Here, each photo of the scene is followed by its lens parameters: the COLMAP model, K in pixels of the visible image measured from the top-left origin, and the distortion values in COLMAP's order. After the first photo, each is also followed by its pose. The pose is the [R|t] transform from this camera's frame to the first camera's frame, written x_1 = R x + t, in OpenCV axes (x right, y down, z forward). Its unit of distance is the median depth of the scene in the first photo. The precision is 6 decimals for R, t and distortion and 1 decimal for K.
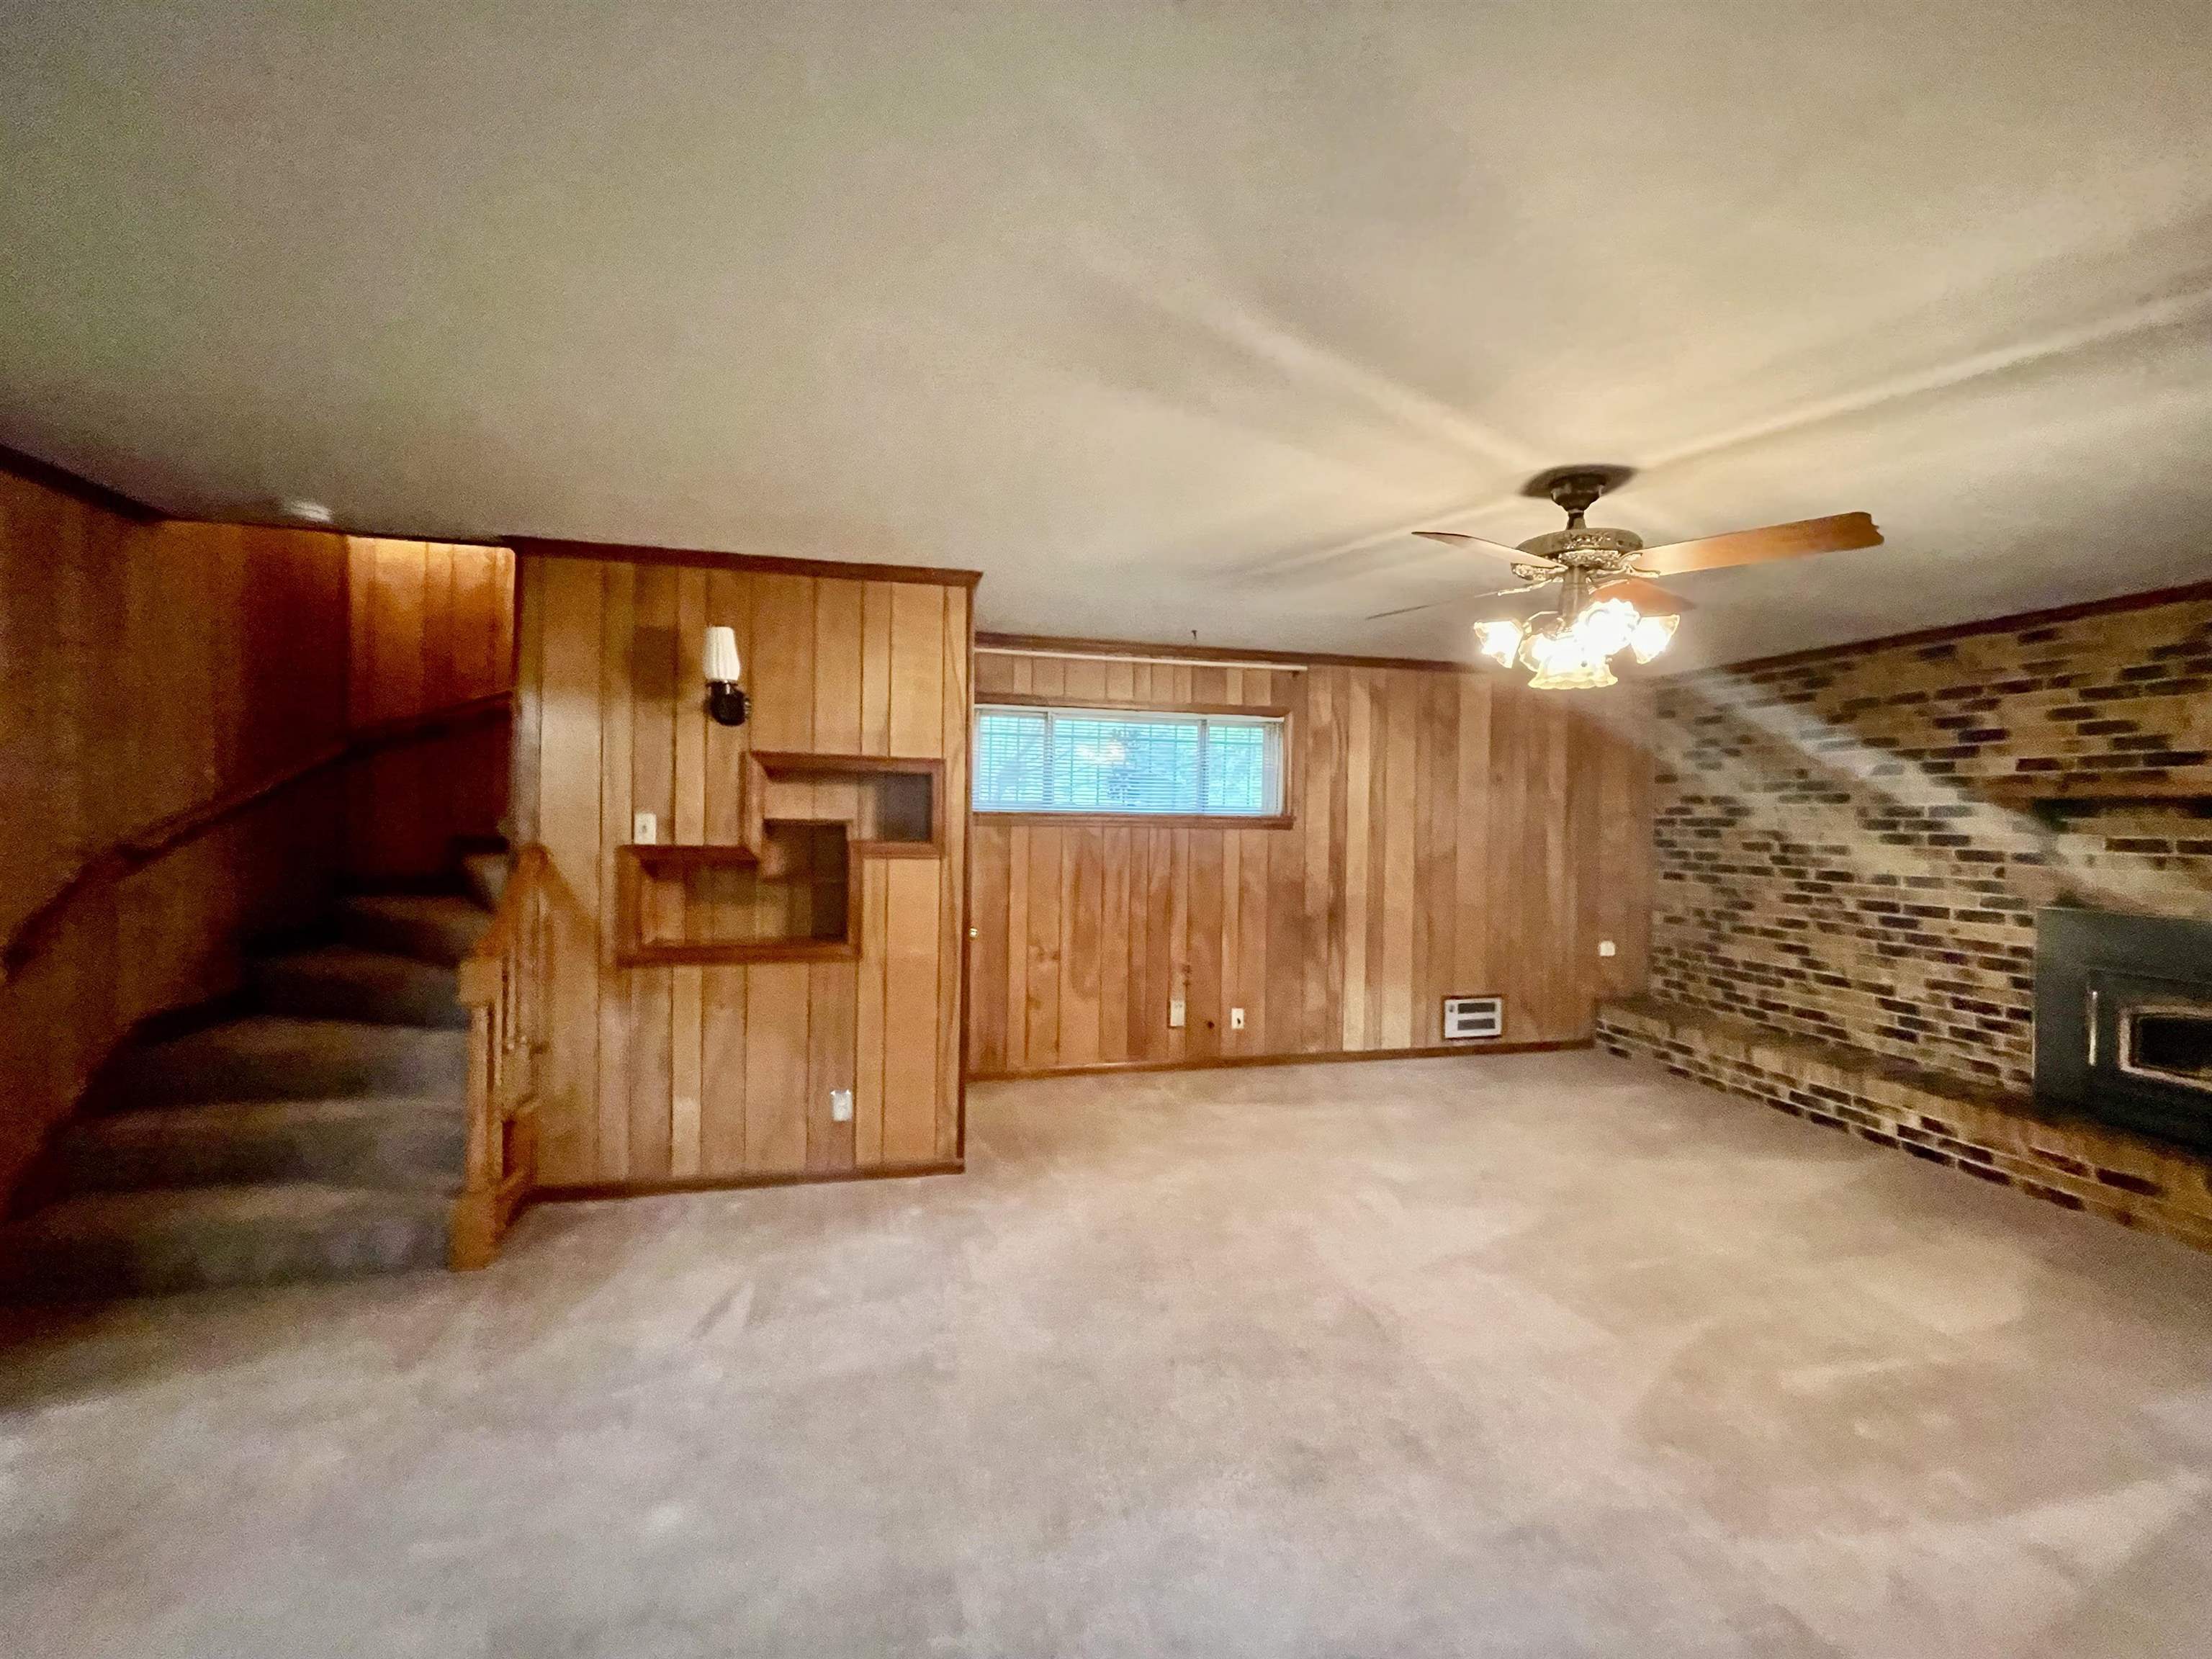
lens RADIAL K [[900.0, 0, 1106.6], [0, 900.0, 823.3], [0, 0, 1]] dist [-0.003460, 0.000775]
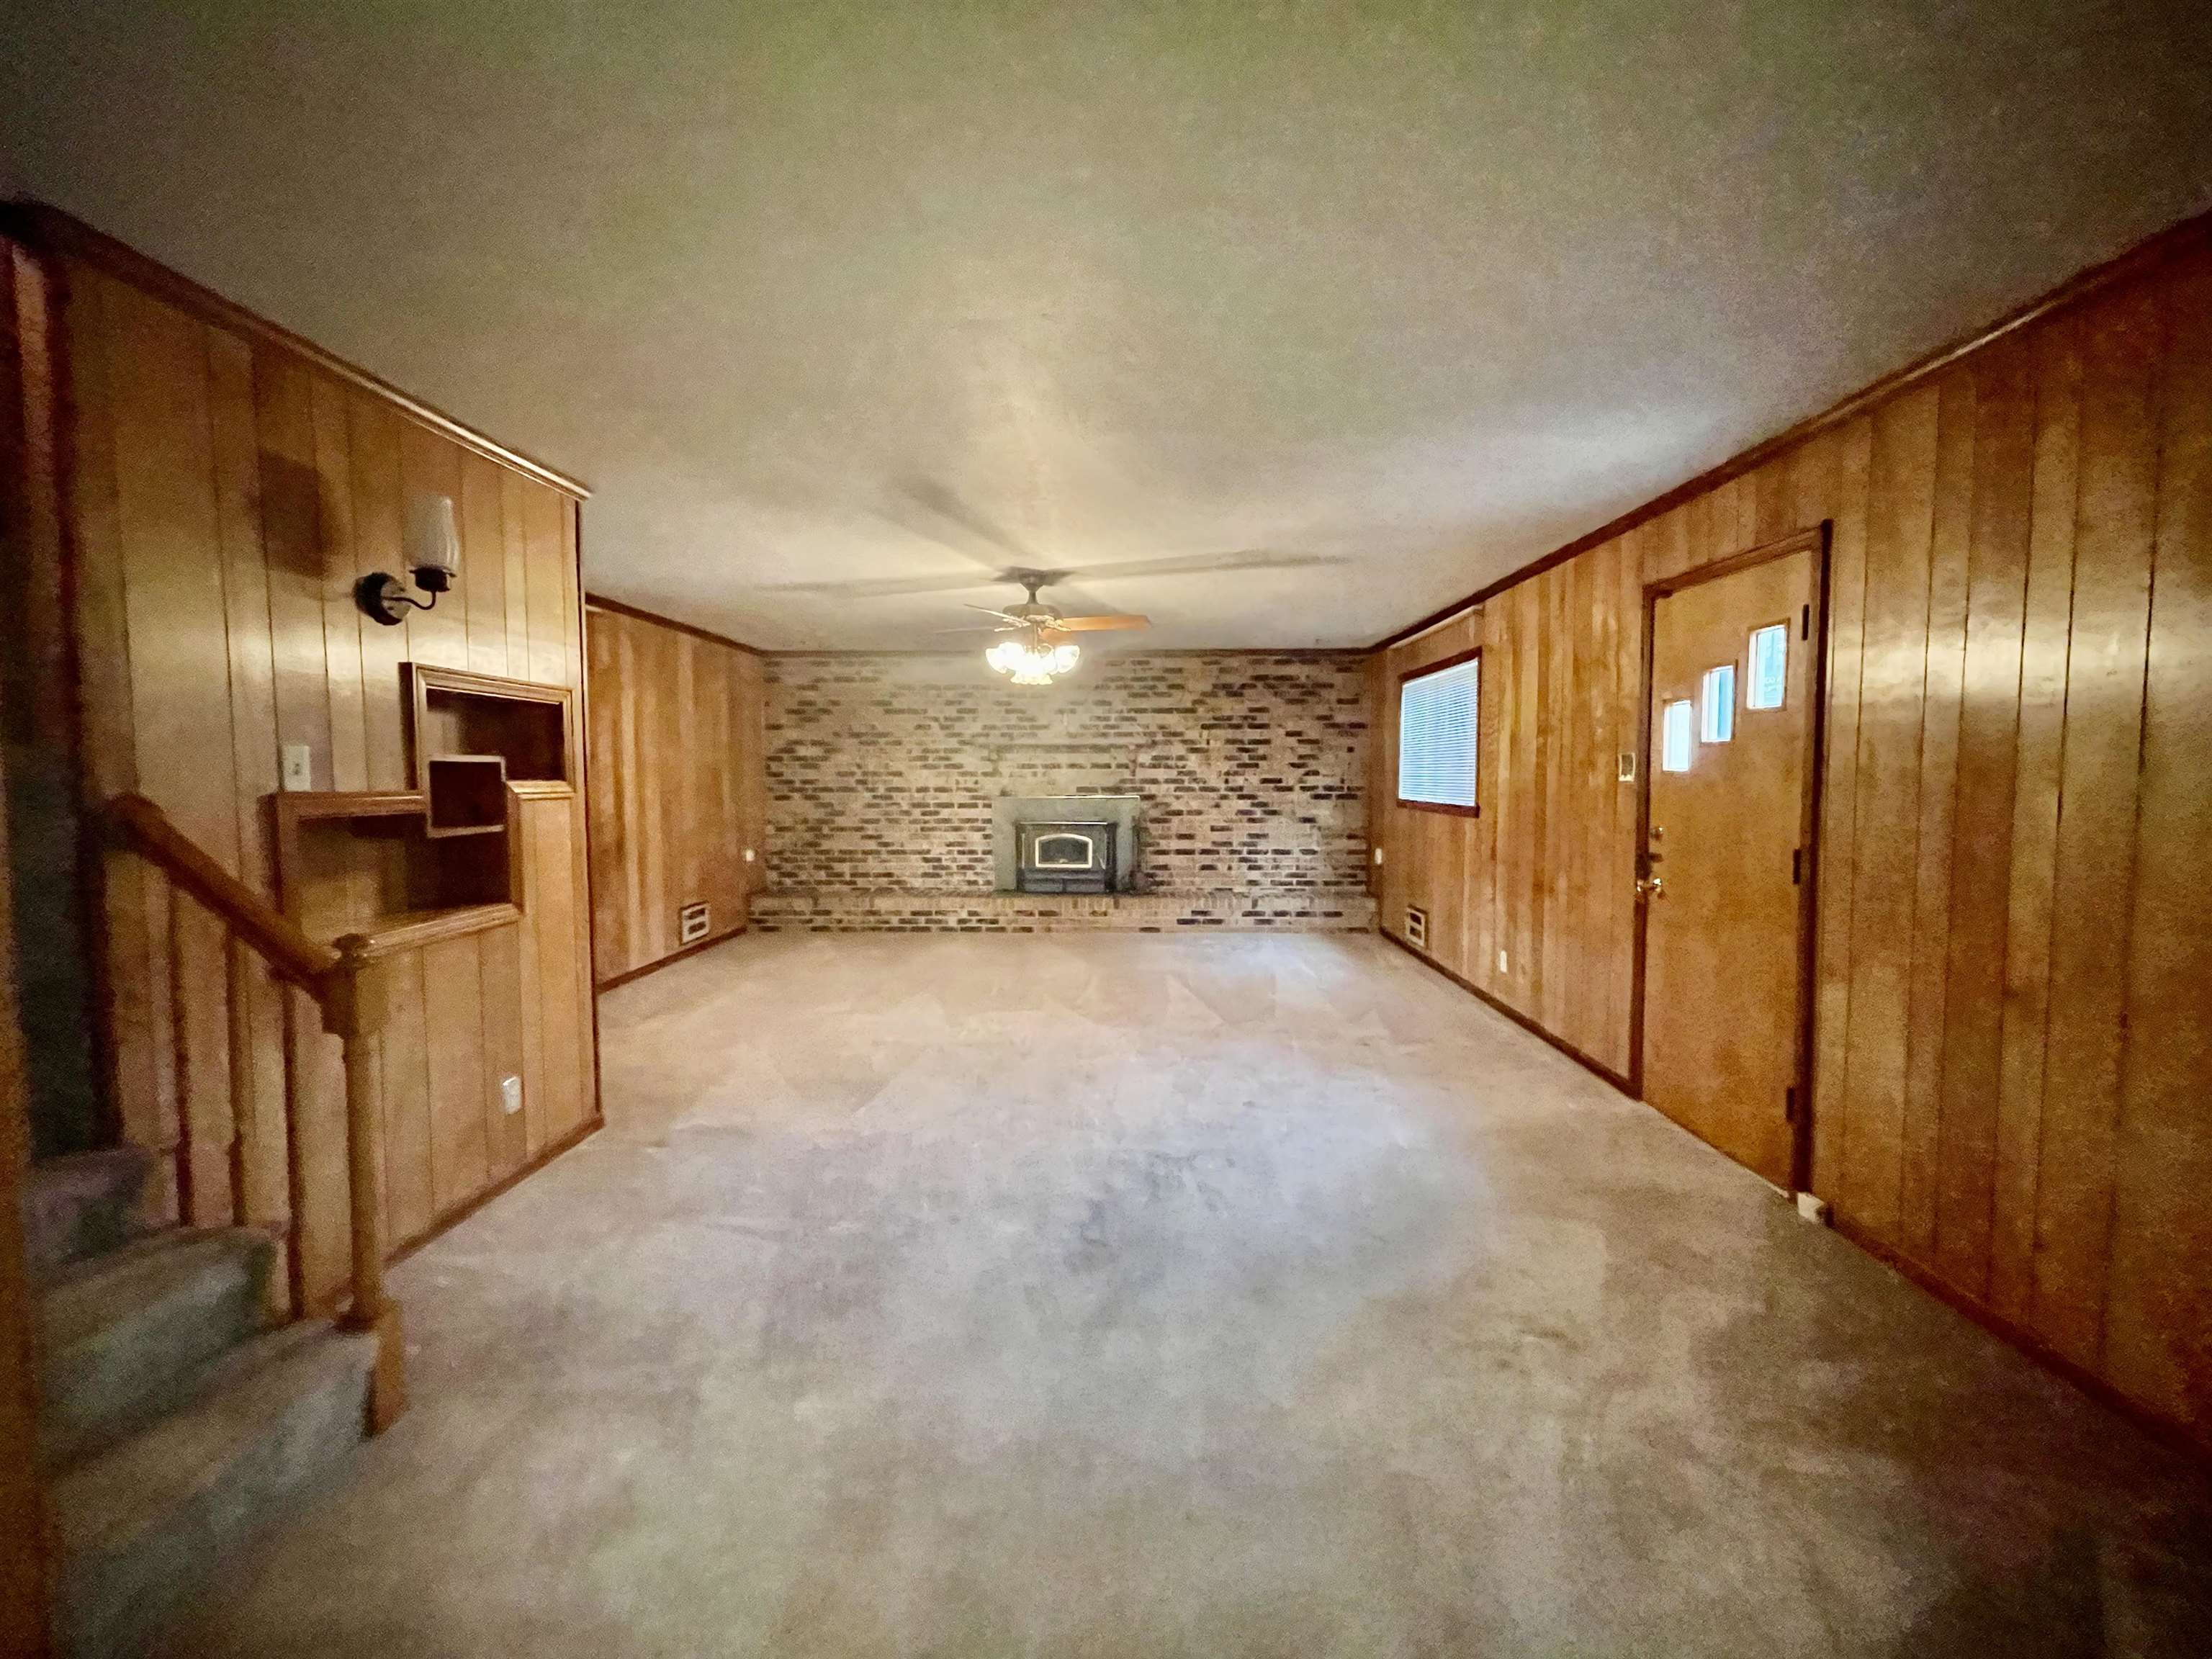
lens RADIAL K [[900.0, 0, 1106.6], [0, 900.0, 823.3], [0, 0, 1]] dist [-0.003460, 0.000775]
pose [[0.261061, -0.074351, 0.962455, -0.785451], [0.015733, 0.997225, 0.072769, 0.006171], [-0.965194, -0.003855, 0.261506, 0.201964]]
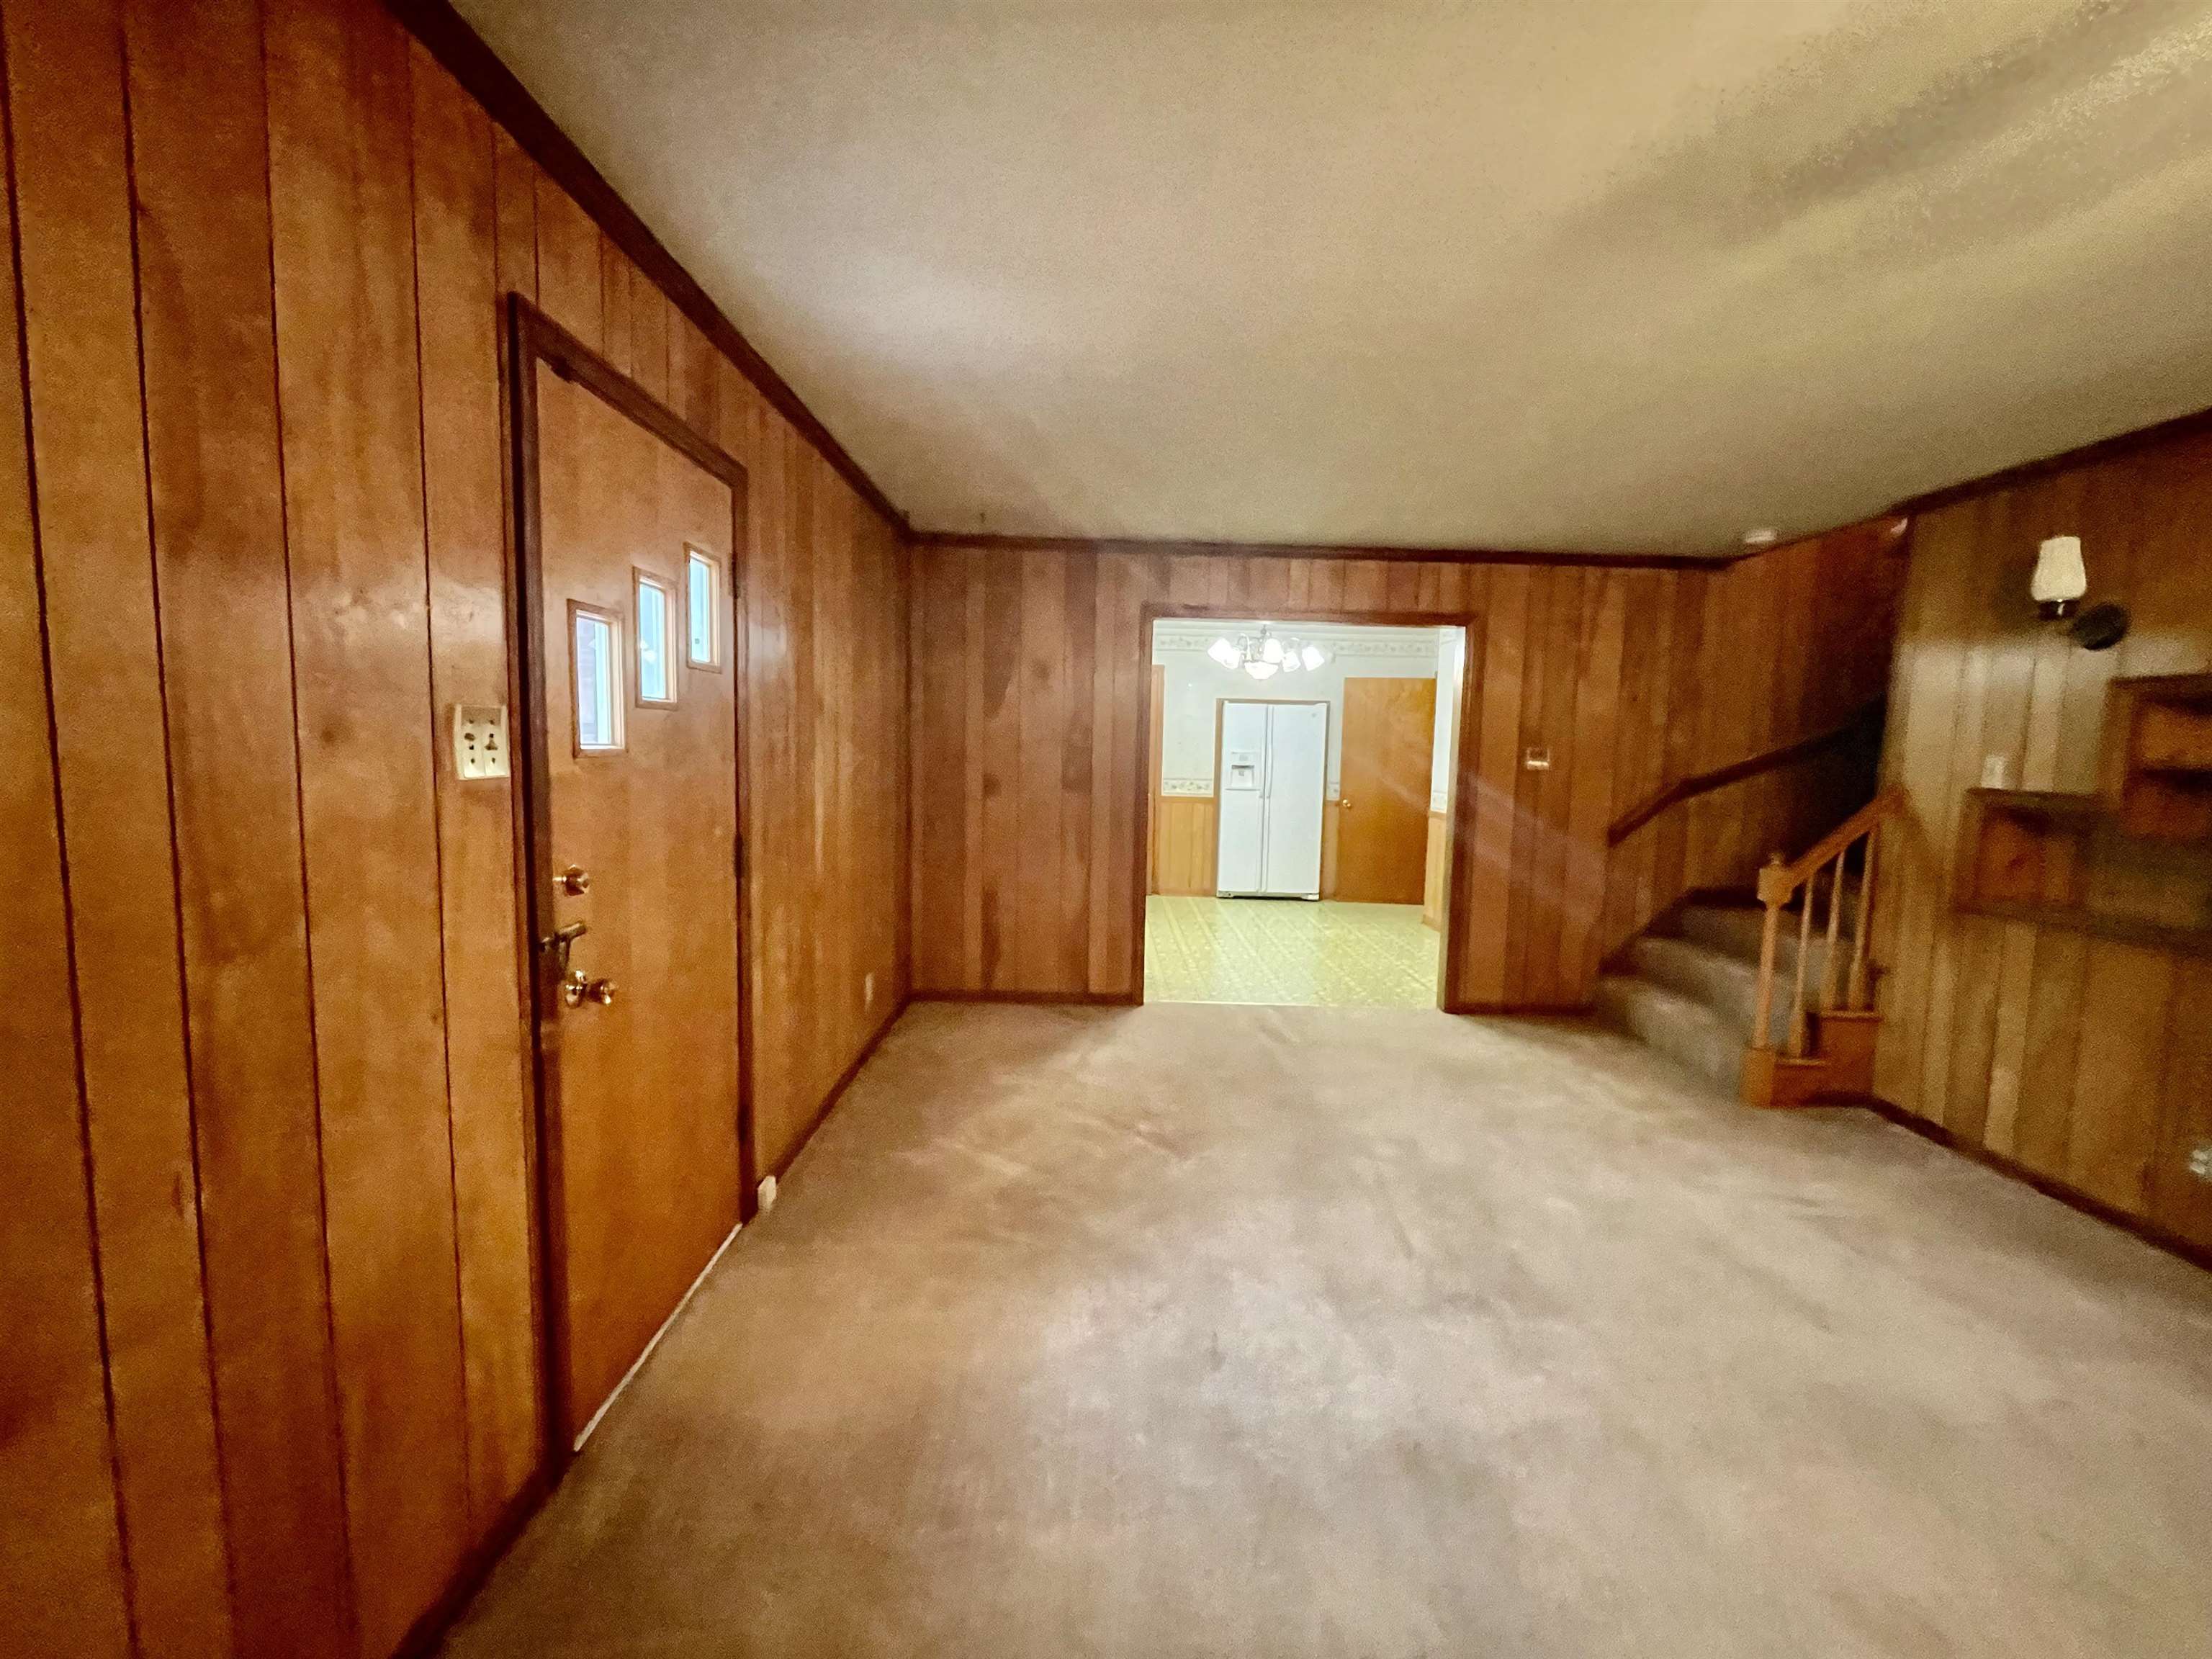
lens RADIAL K [[900.0, 0, 1106.6], [0, 900.0, 823.3], [0, 0, 1]] dist [-0.003460, 0.000775]
pose [[-0.223395, 0.060401, -0.972855, 0.488027], [-0.037971, 0.996781, 0.070605, 0.022748], [0.973988, 0.052713, -0.220382, 0.239133]]
